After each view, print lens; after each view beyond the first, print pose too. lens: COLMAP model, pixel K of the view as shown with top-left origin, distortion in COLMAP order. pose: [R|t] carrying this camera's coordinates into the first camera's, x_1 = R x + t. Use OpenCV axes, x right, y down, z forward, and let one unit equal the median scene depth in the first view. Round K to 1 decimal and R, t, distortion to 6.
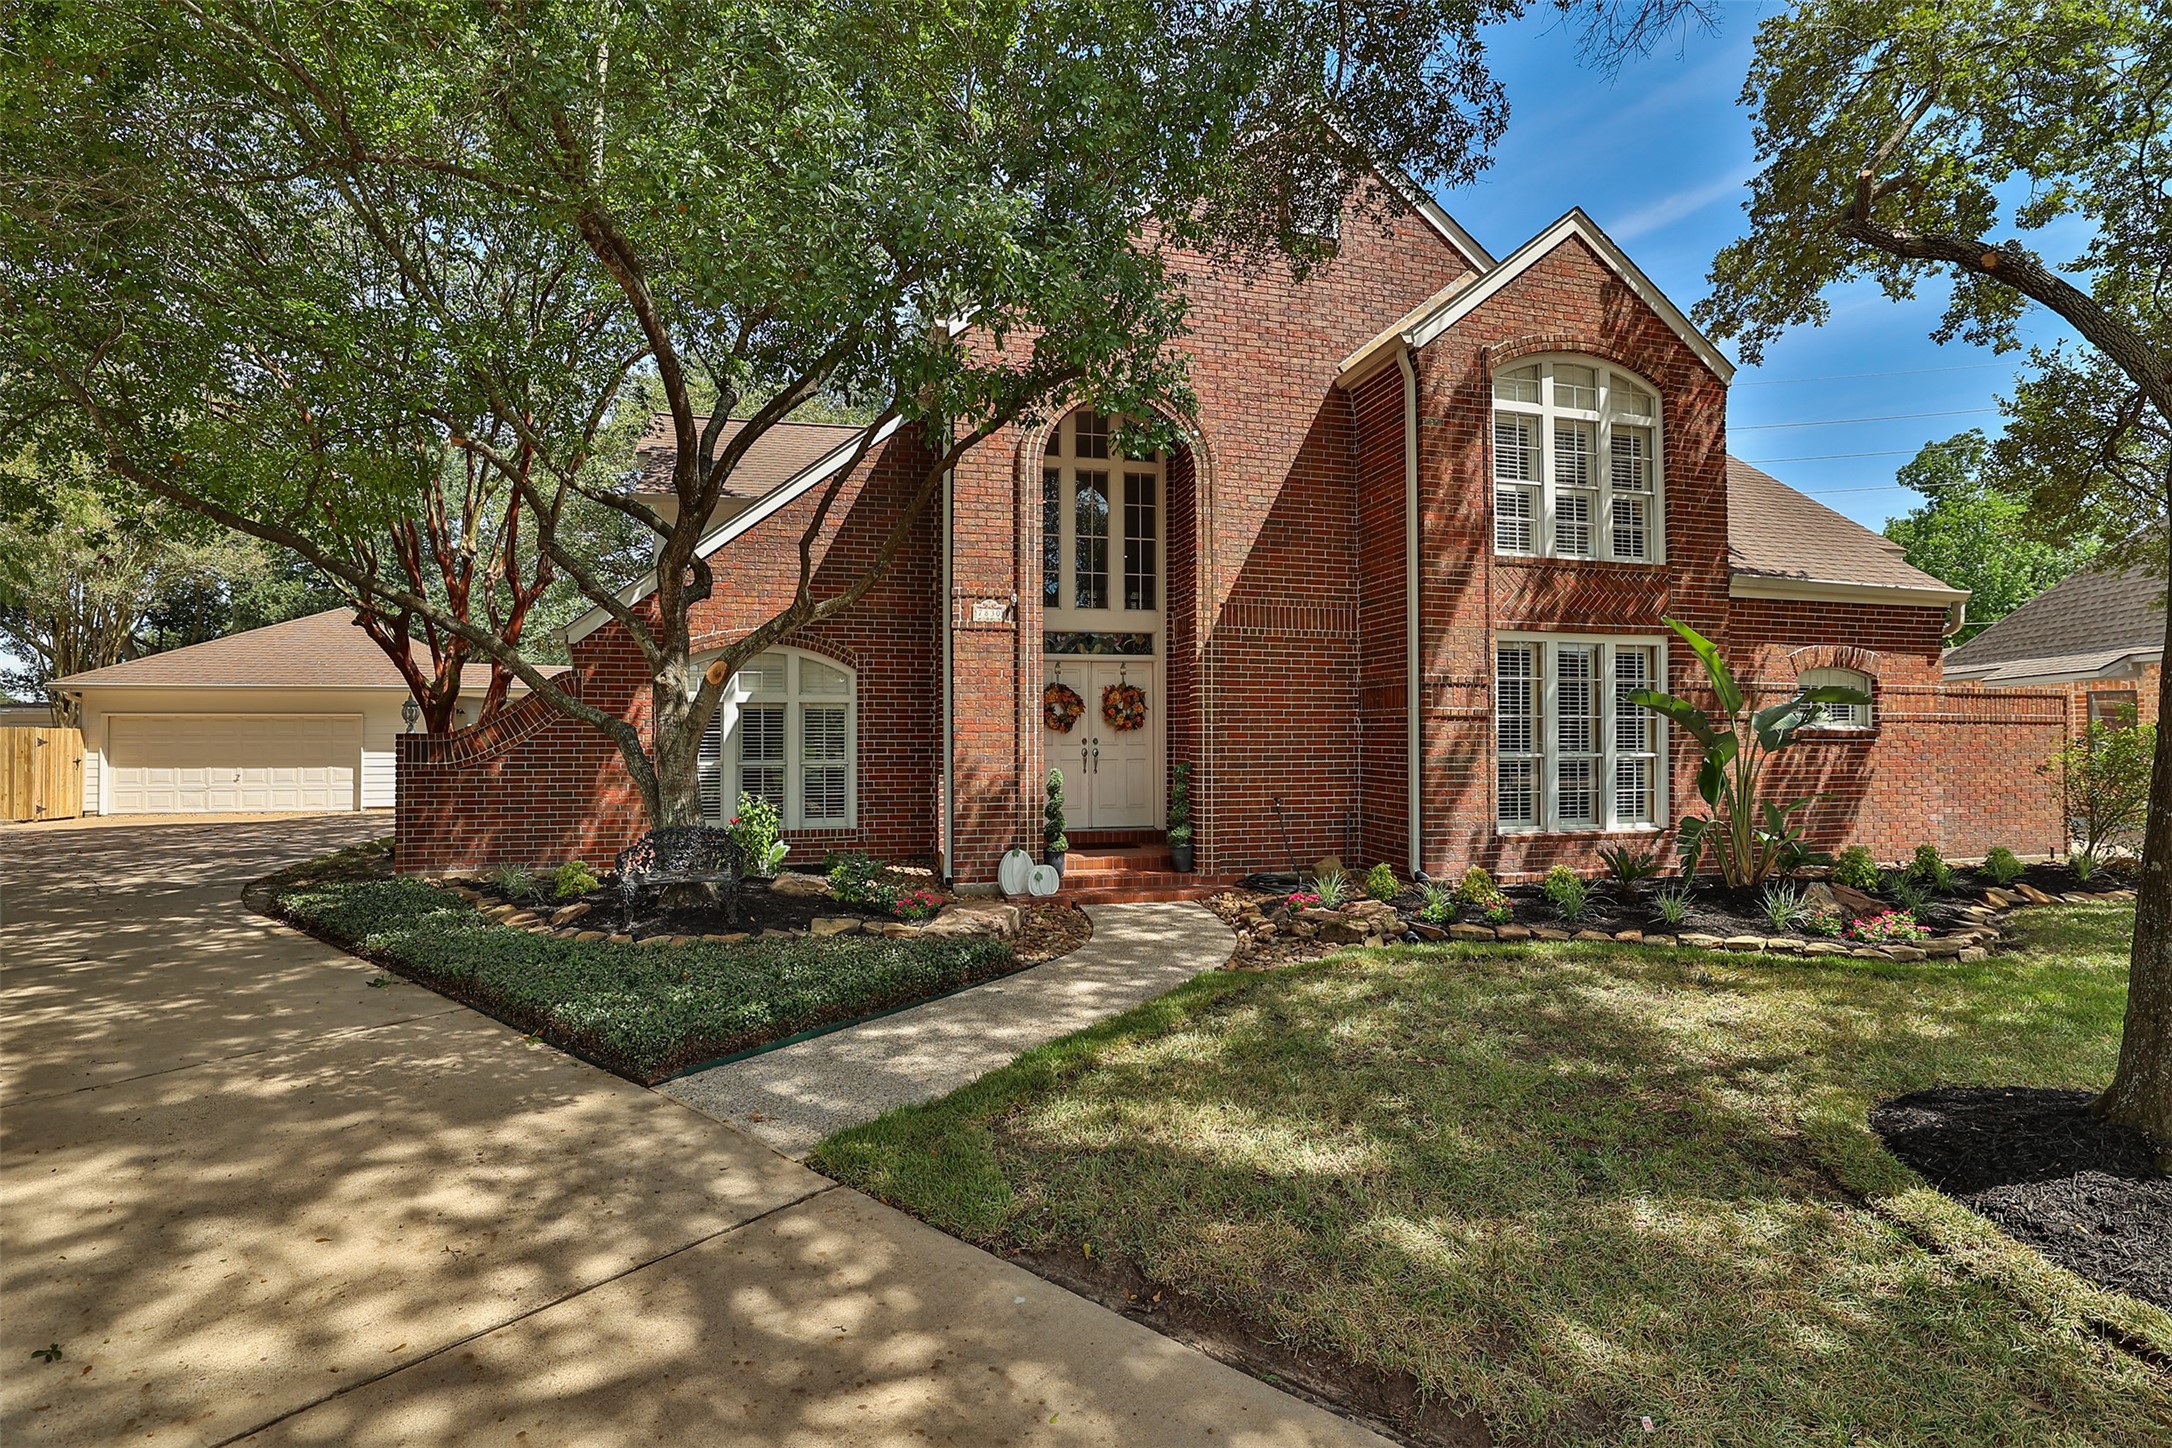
lens RADIAL K [[985.4, 0, 1086.0], [0, 985.4, 724.0], [0, 0, 1]] dist [-0.025478, 0.011751]
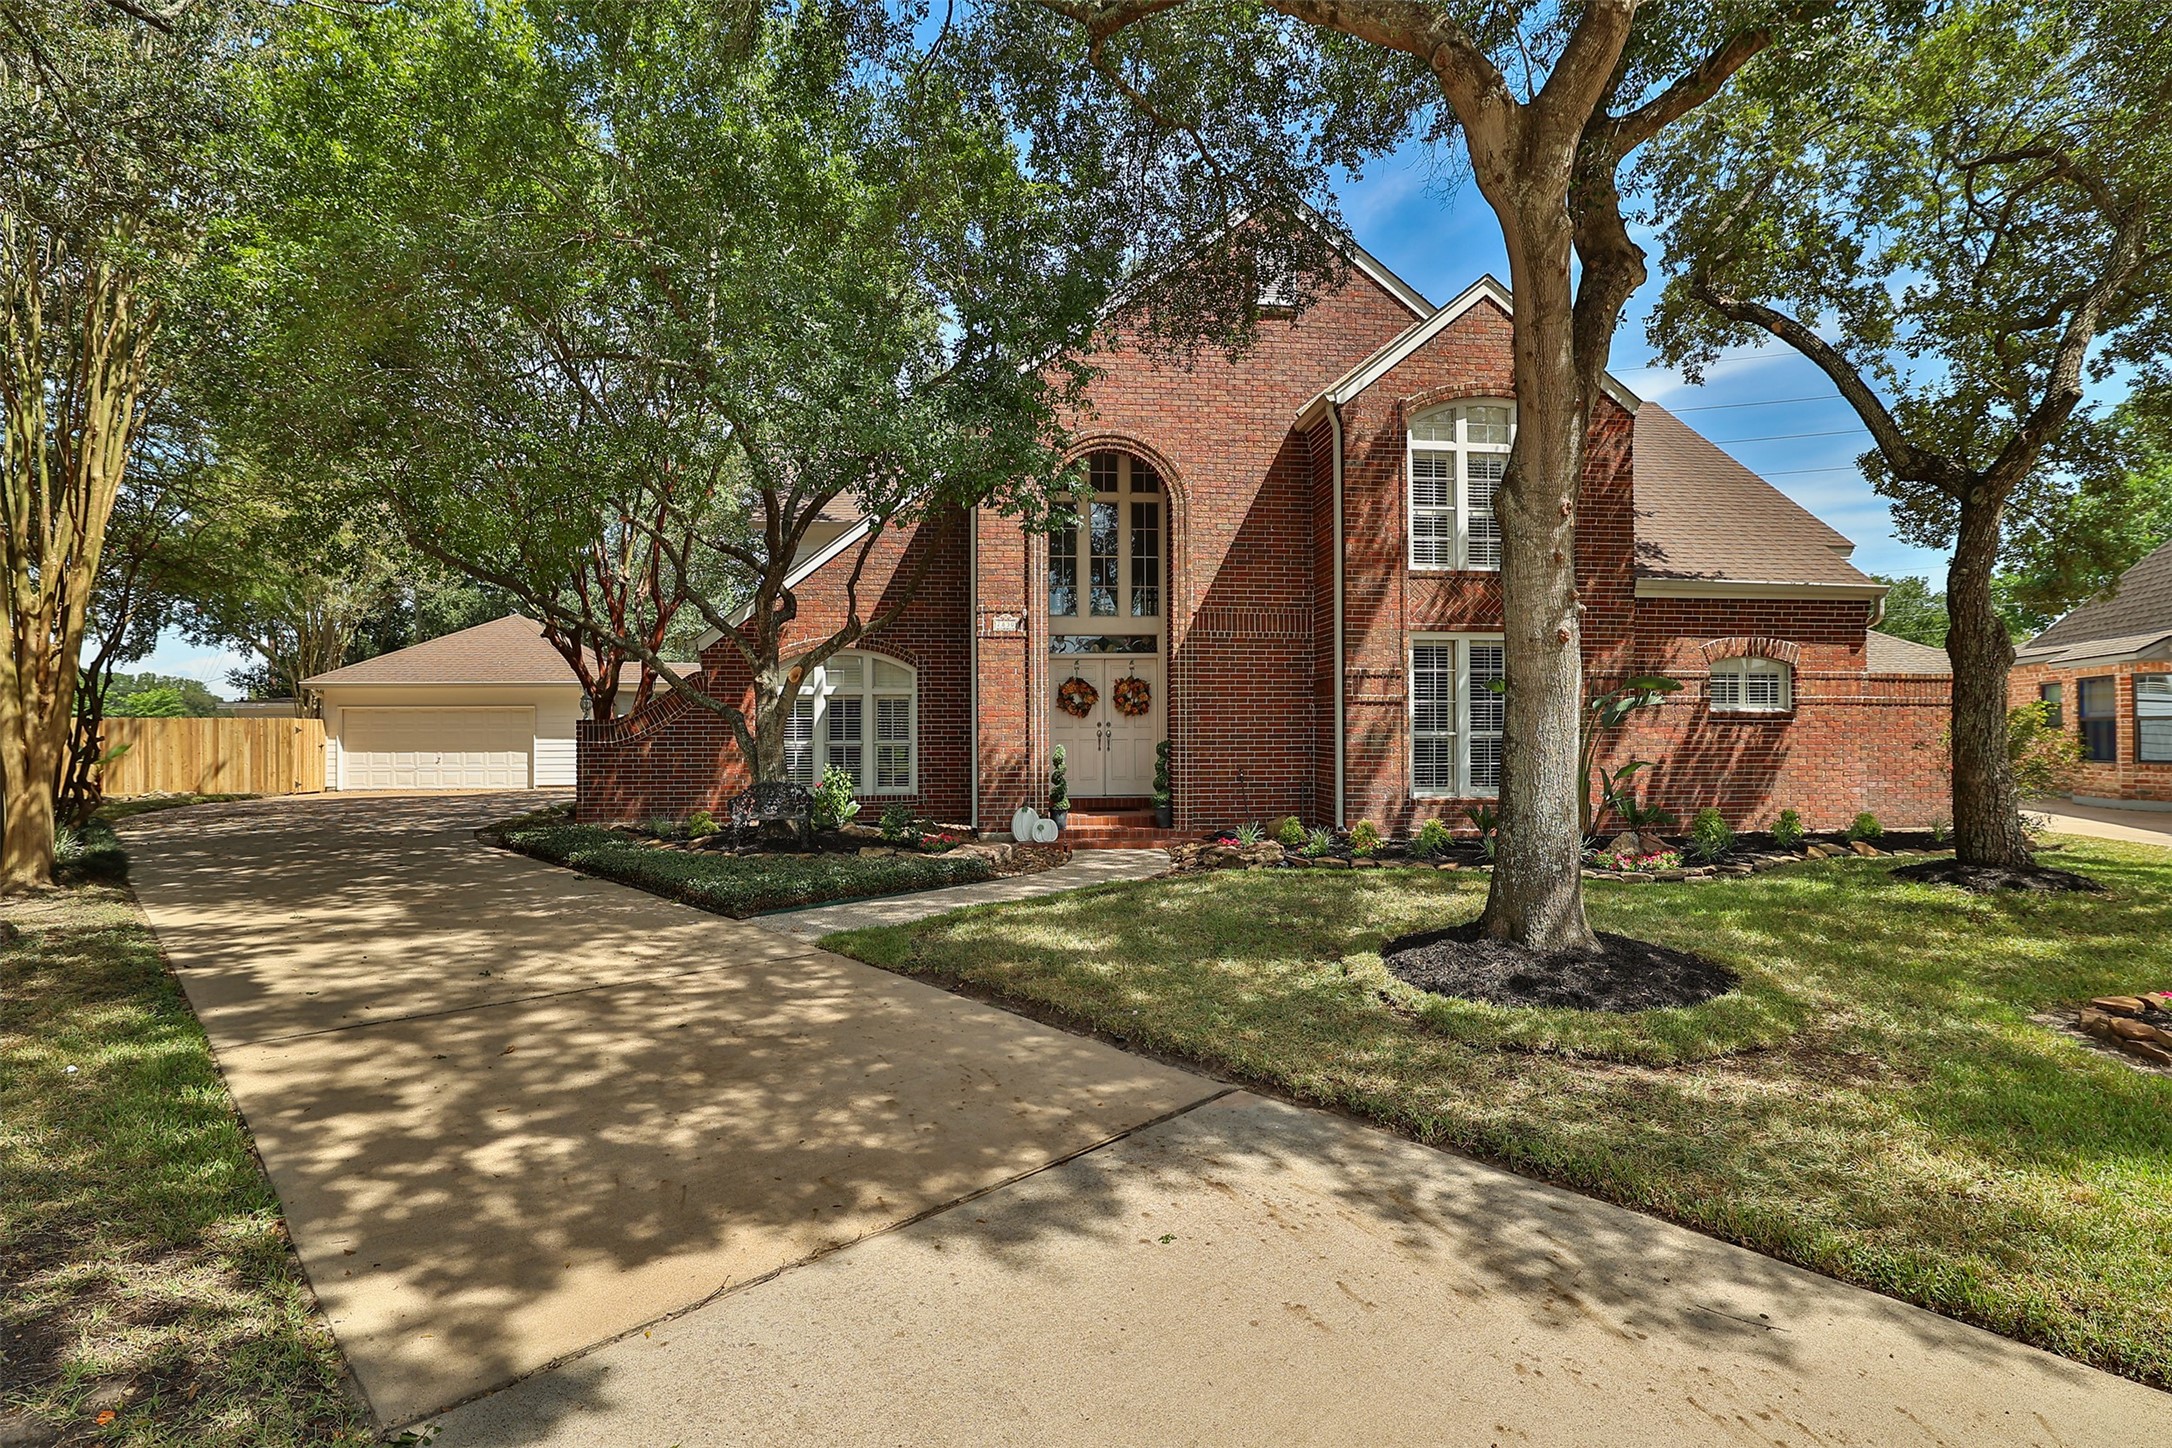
lens RADIAL K [[1072.7, 0, 1090.4], [0, 1072.7, 721.0], [0, 0, 1]] dist [-0.003025, 0.000751]
pose [[0.990049, -0.003894, -0.140666, 0.202466], [0.004783, 0.999971, 0.005984, 0.005969], [0.140639, -0.006598, 0.990039, -0.365919]]
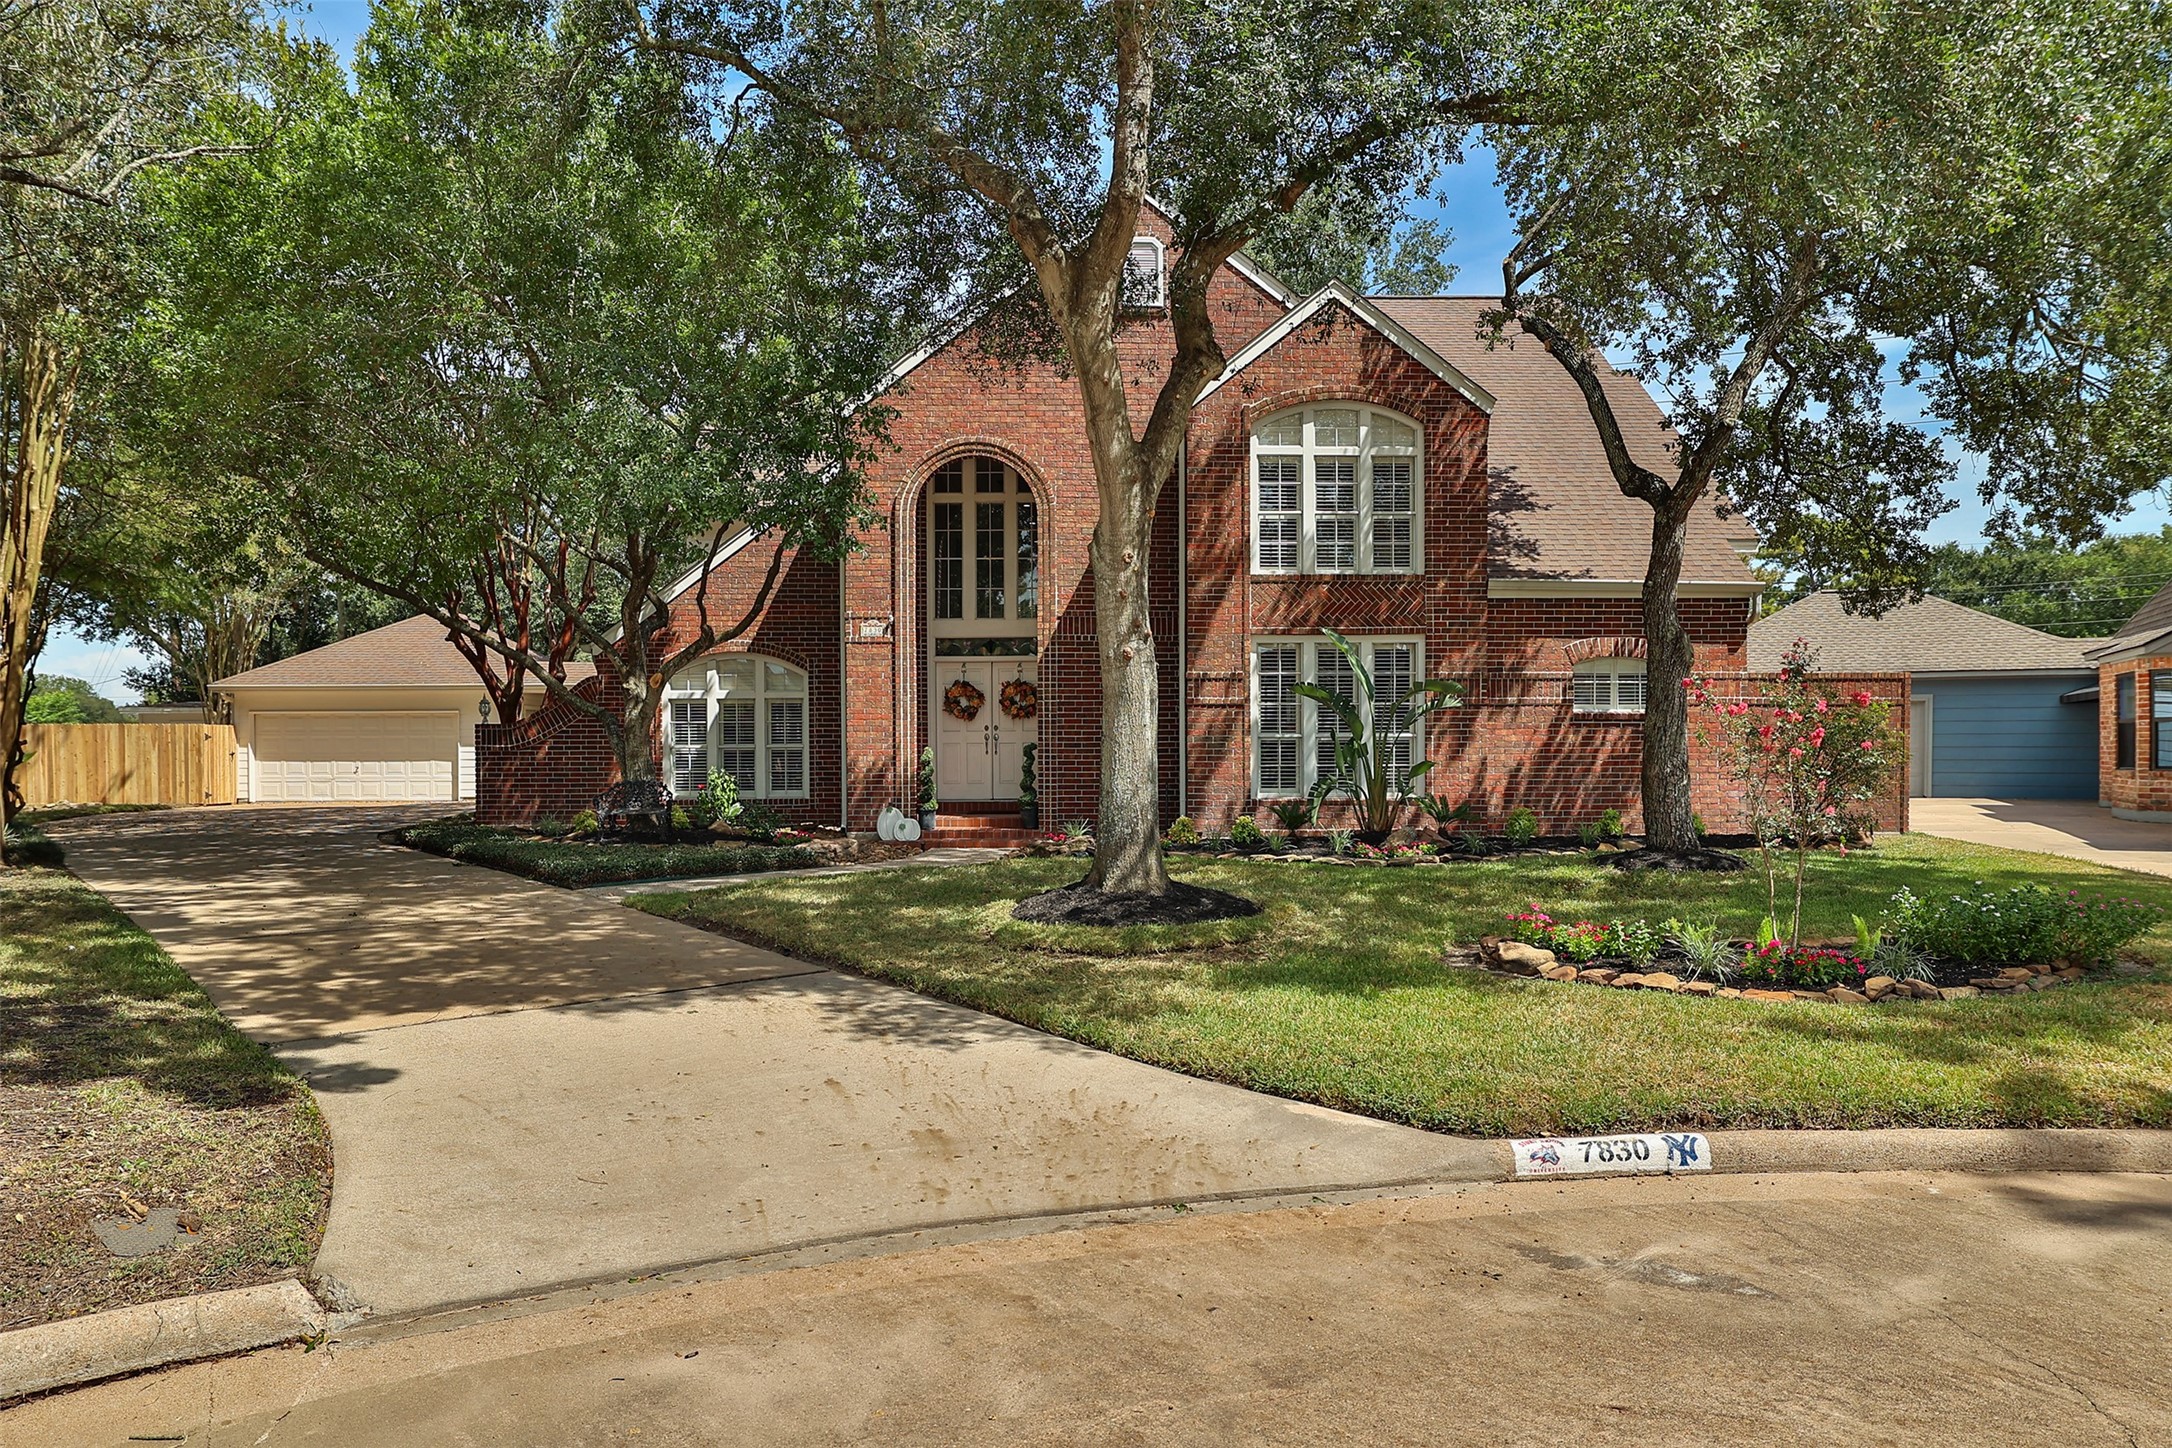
lens RADIAL K [[1438.8, 0, 1094.7], [0, 1438.8, 747.6], [0, 0, 1]] dist [0.049877, -0.001617]
pose [[0.973162, -0.002587, -0.230108, 0.617753], [0.006990, 0.999808, 0.018319, 0.011742], [0.230016, -0.019436, 0.972993, -0.794781]]
